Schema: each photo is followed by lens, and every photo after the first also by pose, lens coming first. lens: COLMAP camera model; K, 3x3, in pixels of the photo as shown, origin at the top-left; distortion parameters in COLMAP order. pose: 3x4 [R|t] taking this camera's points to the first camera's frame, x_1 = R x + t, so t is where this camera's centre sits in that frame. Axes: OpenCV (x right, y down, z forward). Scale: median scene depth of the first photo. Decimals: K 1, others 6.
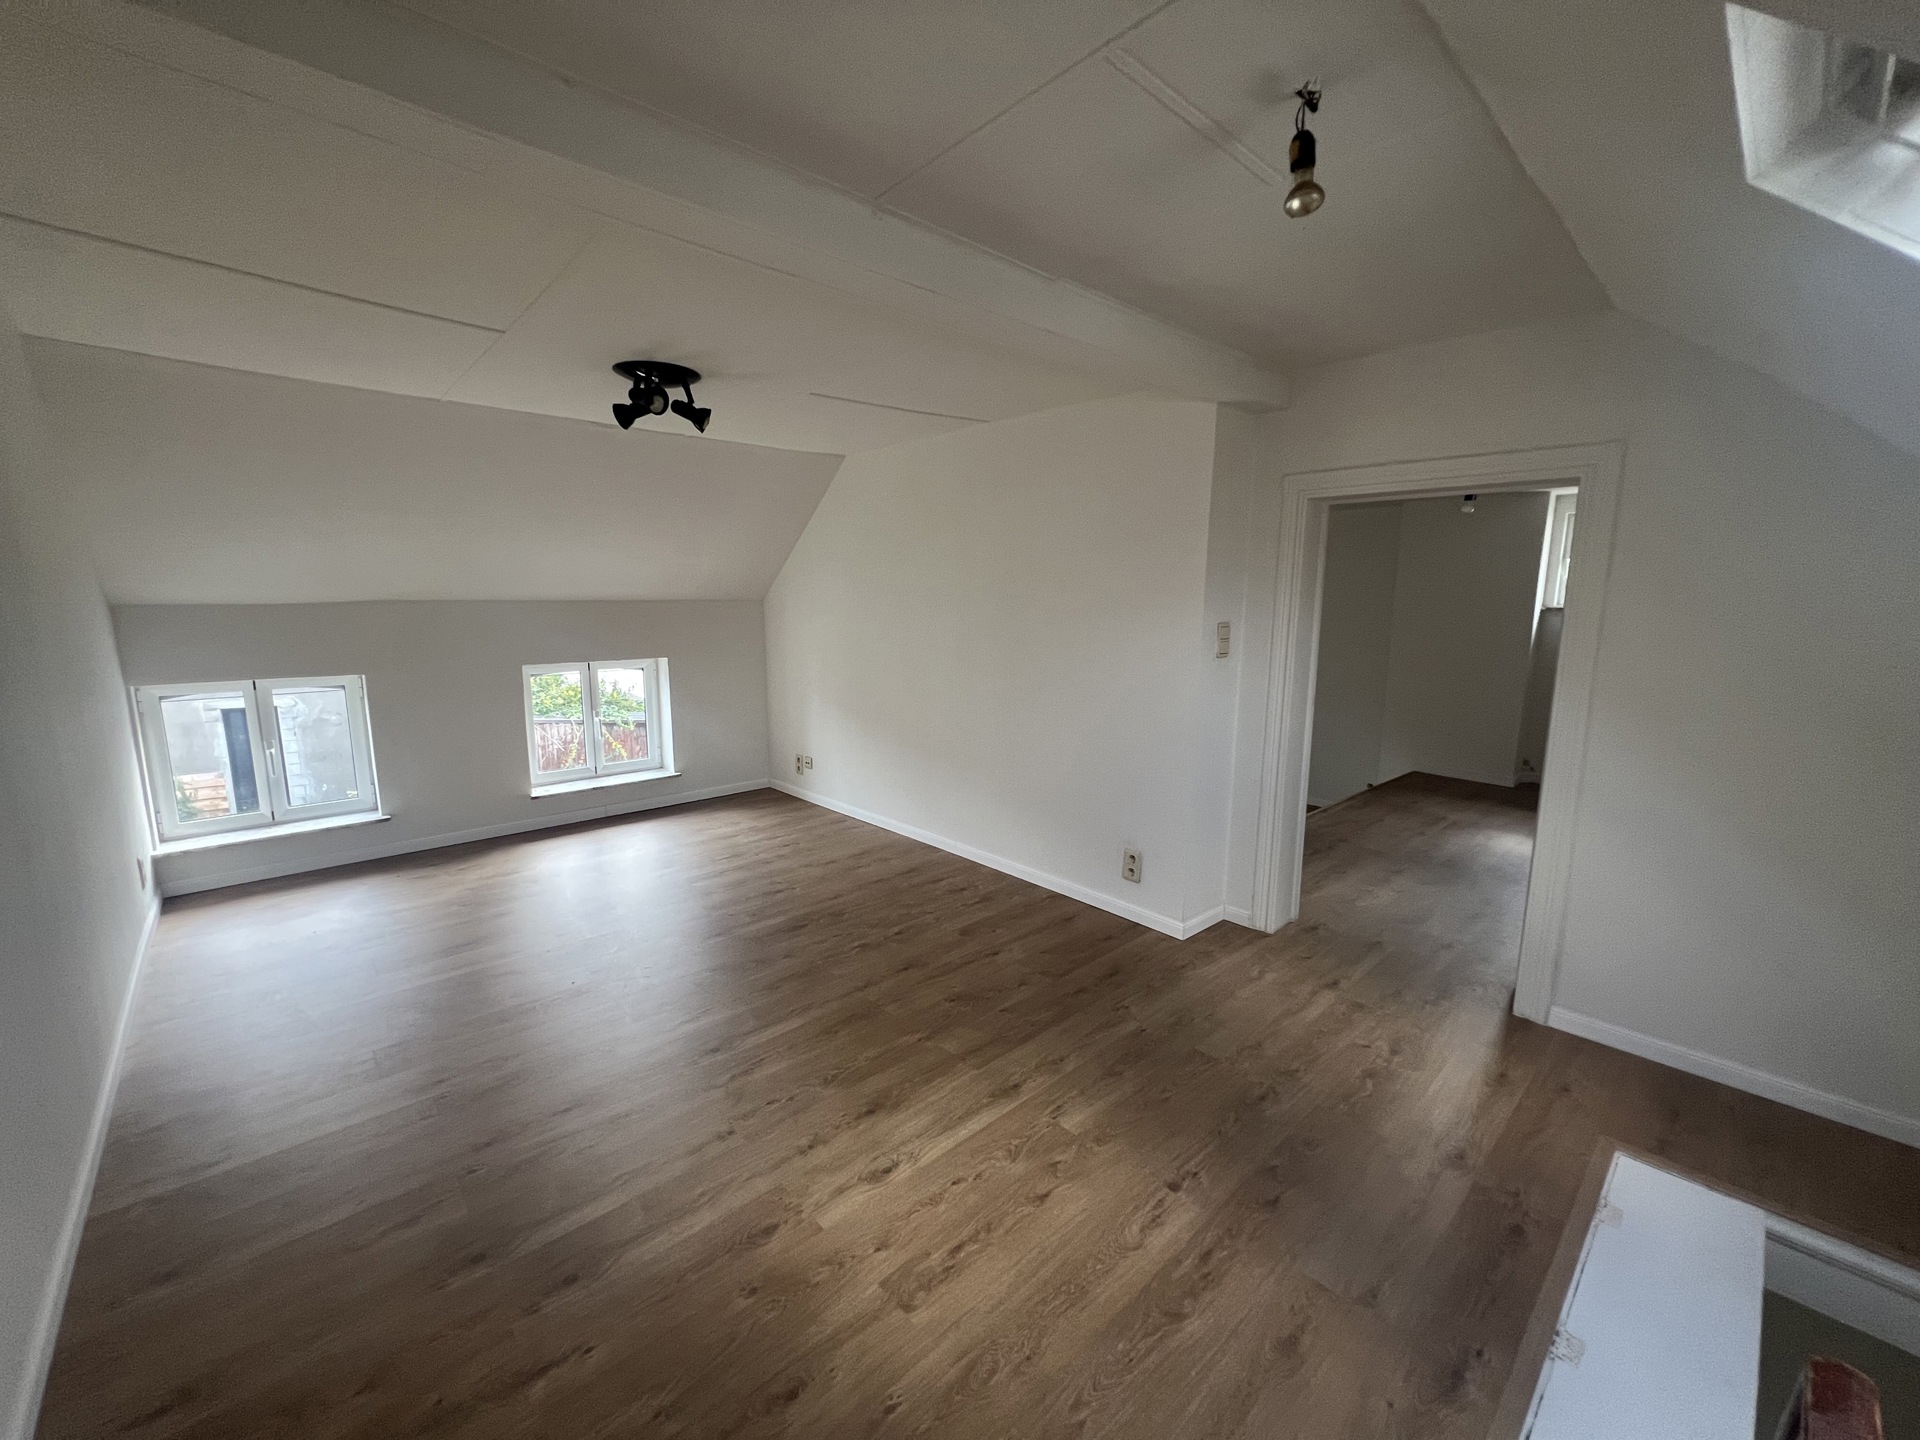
lens RADIAL K [[770.6, 0, 956.3], [0, 770.6, 721.6], [0, 0, 1]] dist [-0.000137, 0.001000]
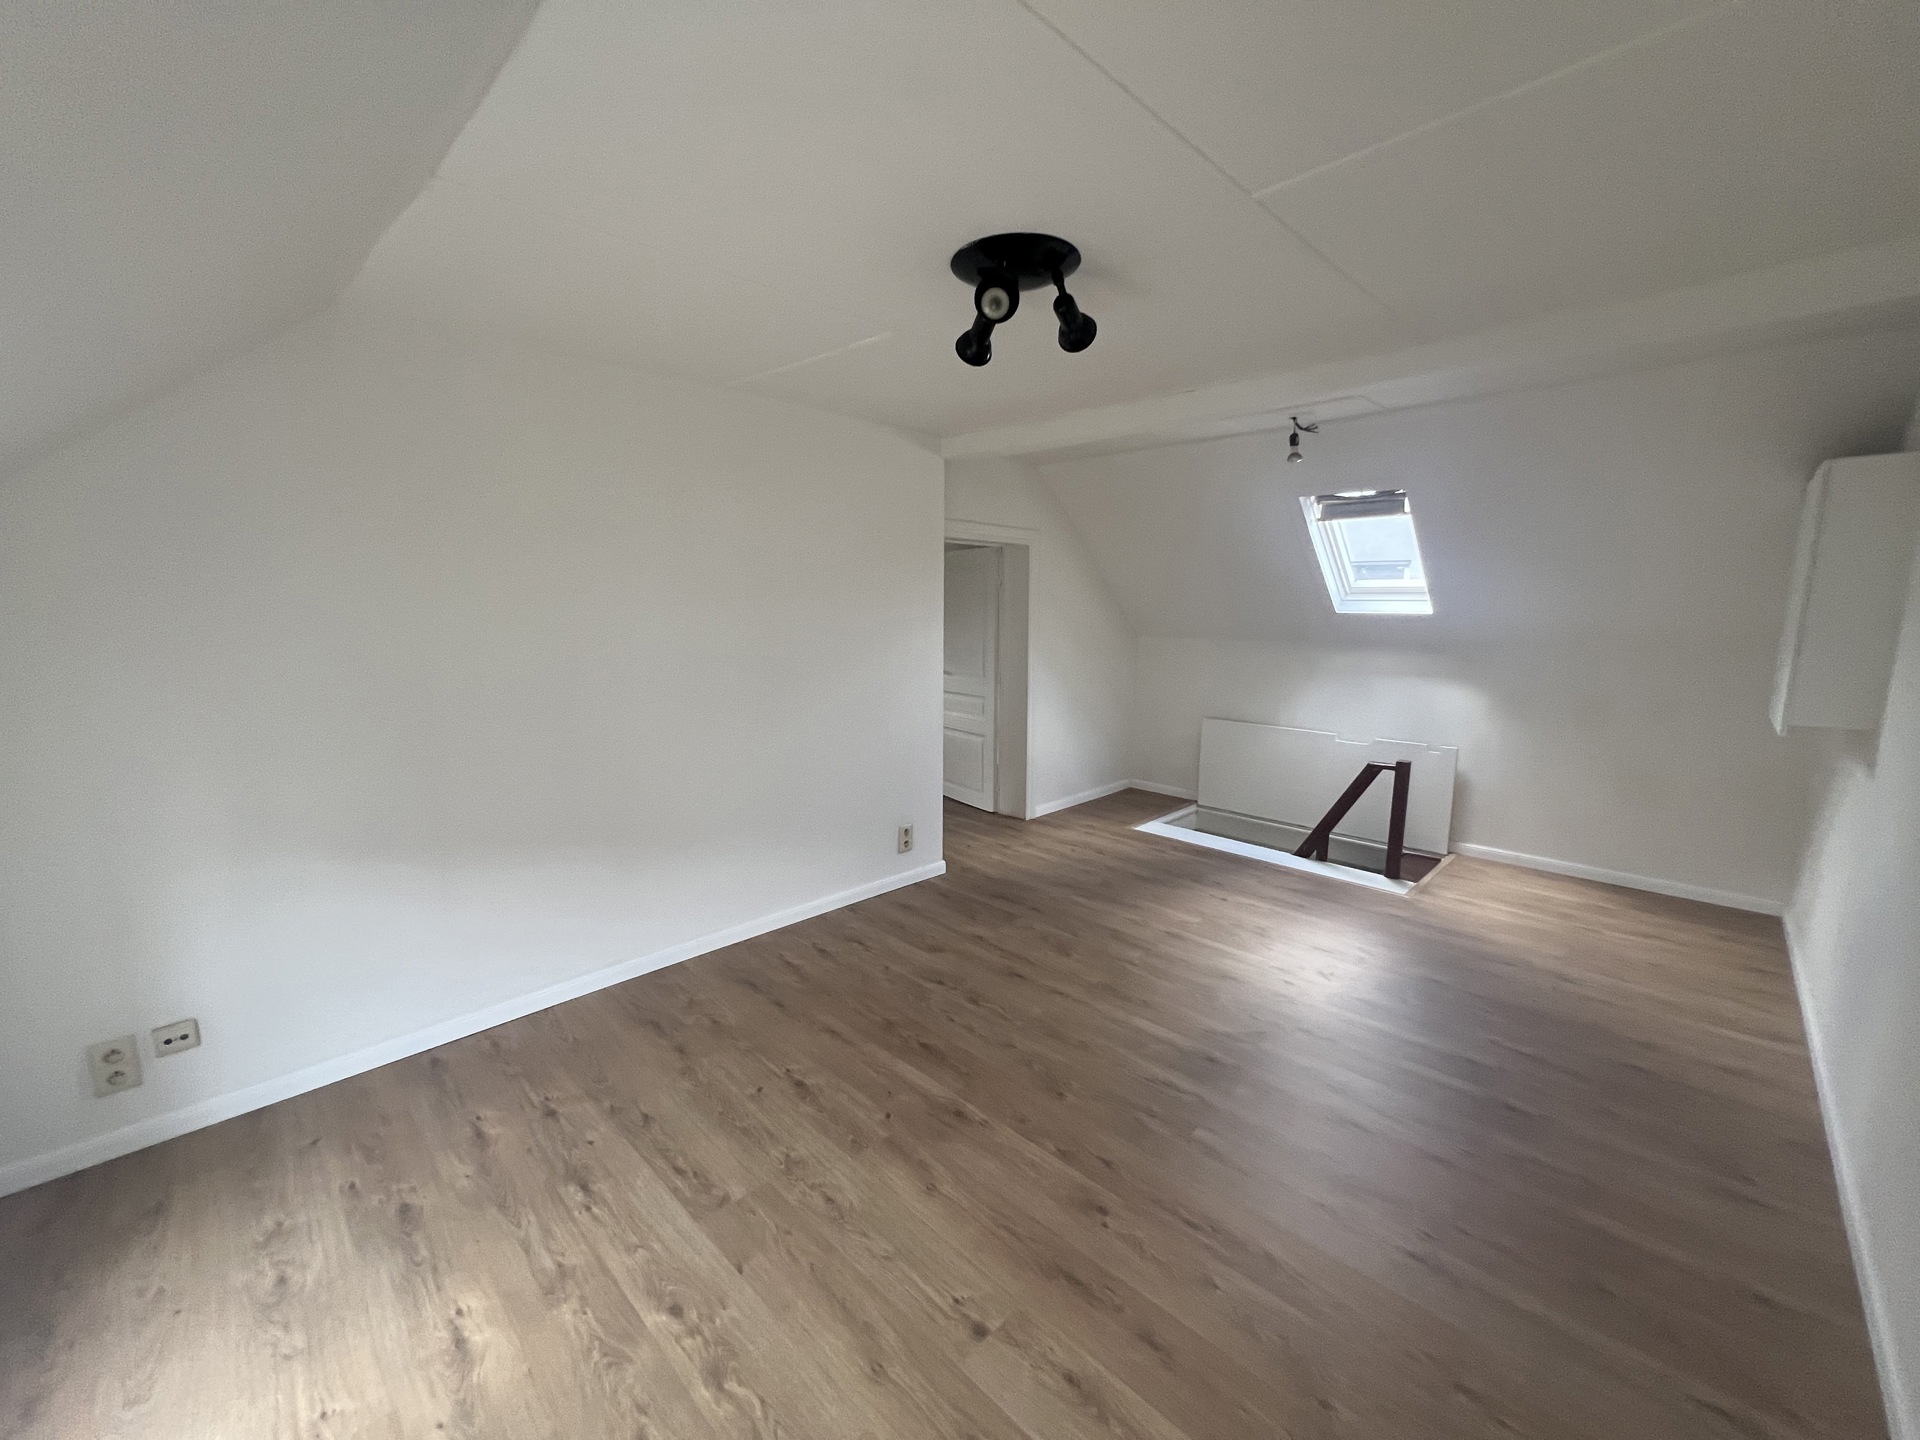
lens RADIAL K [[770.6, 0, 957.6], [0, 770.6, 715.7], [0, 0, 1]] dist [-0.000137, 0.001000]
pose [[-0.055511, -0.149596, 0.987188, -0.920768], [0.157487, 0.975024, 0.156608, -0.165786], [-0.985960, 0.164163, -0.030565, 0.968838]]
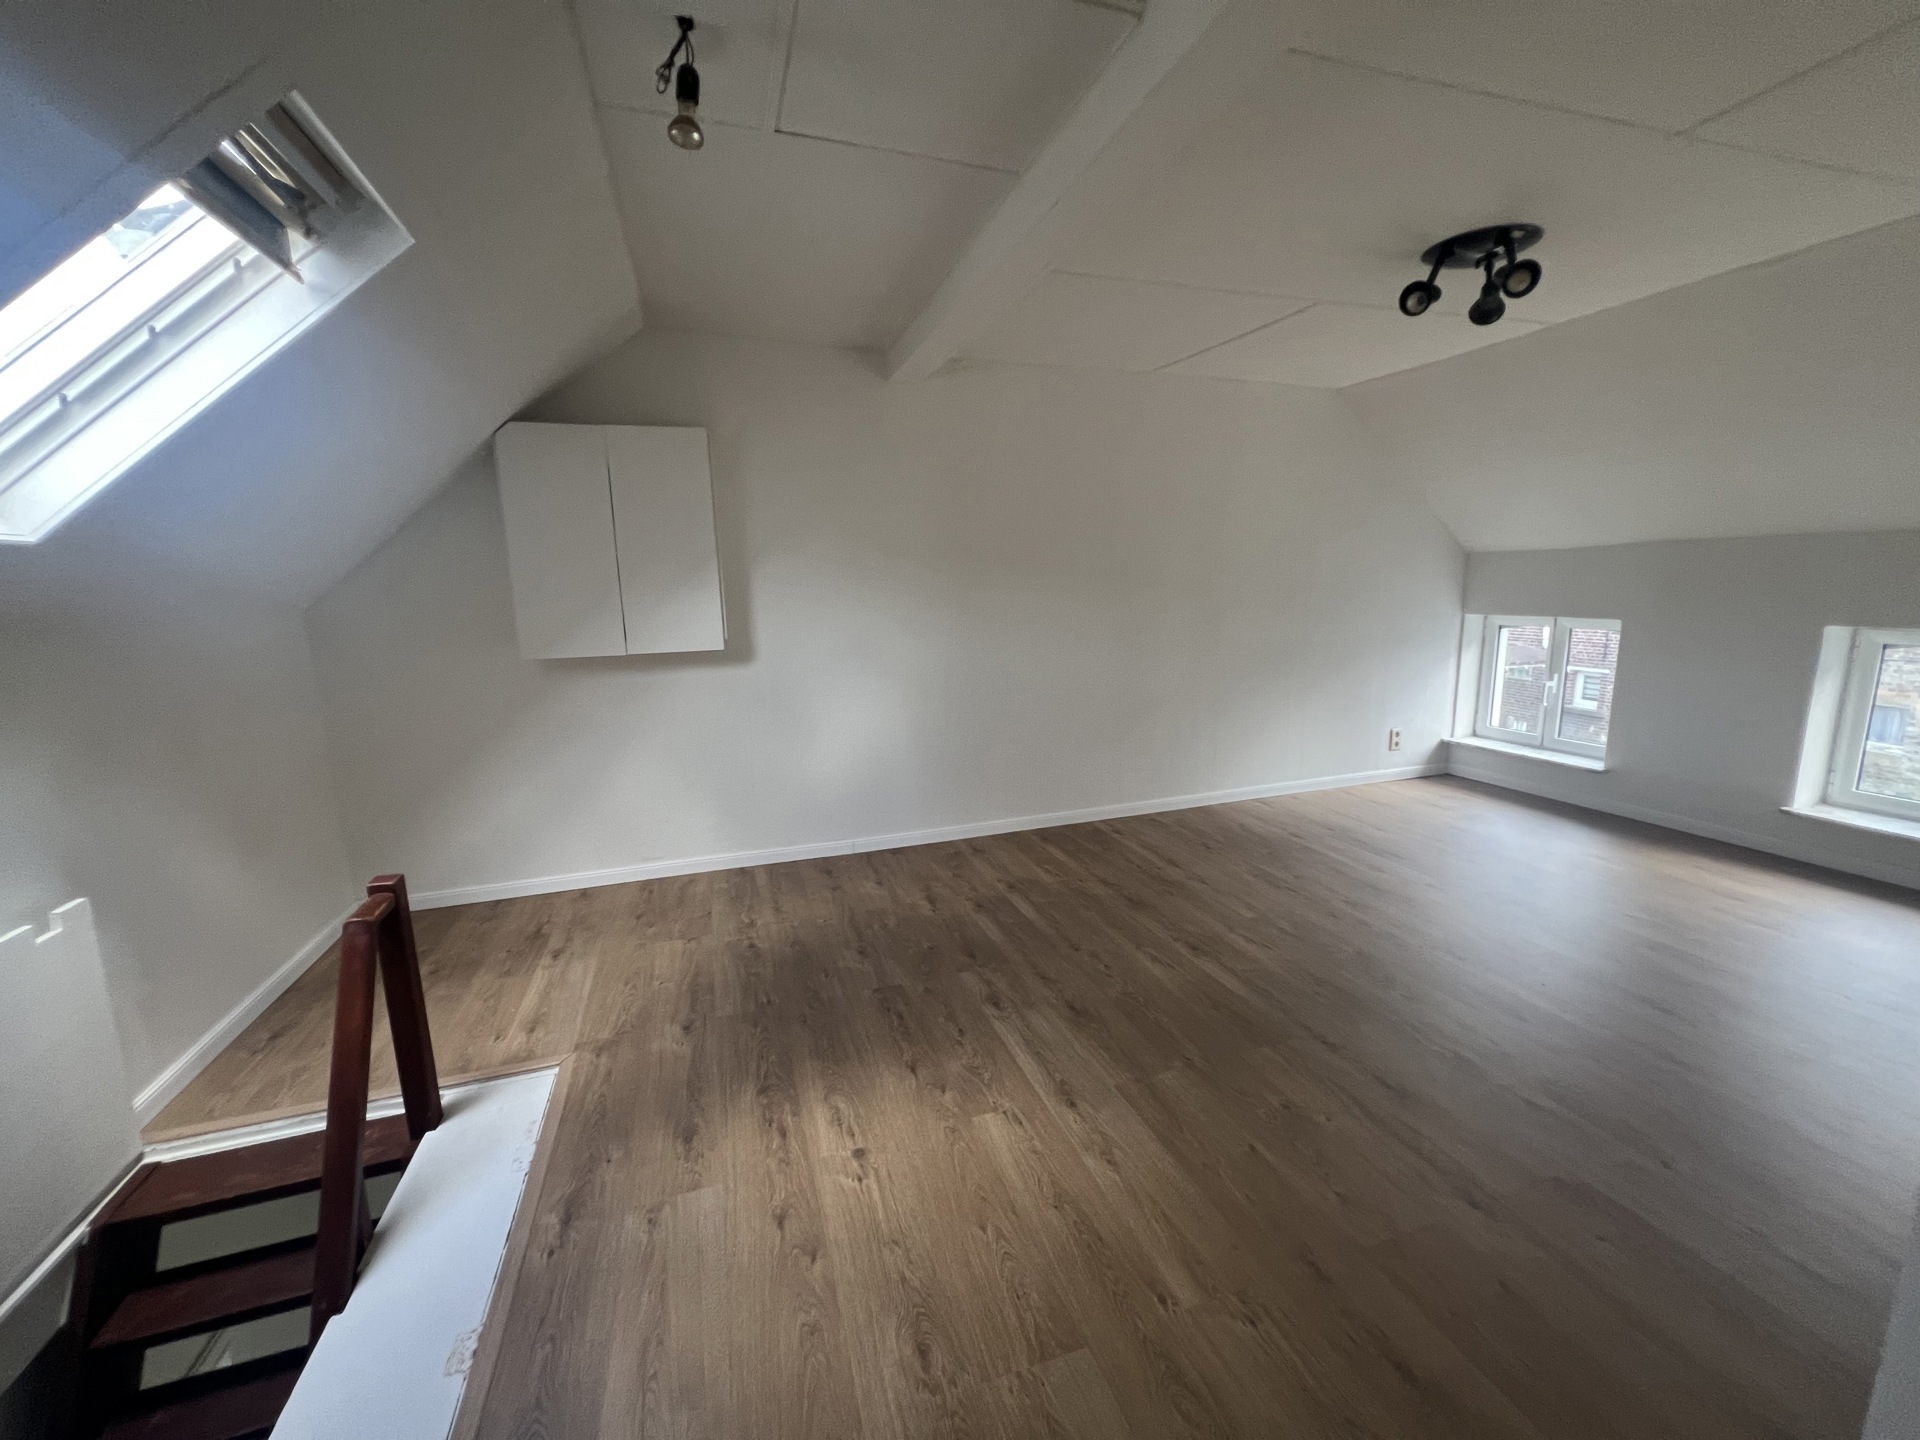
lens RADIAL K [[763.0, 0, 949.3], [0, 763.0, 718.2], [0, 0, 1]] dist [-0.004379, -0.000149]
pose [[-0.419803, 0.166446, -0.892222, 0.563693], [-0.128092, 0.962336, 0.239795, -0.078821], [0.898531, 0.214953, -0.382671, 0.777701]]
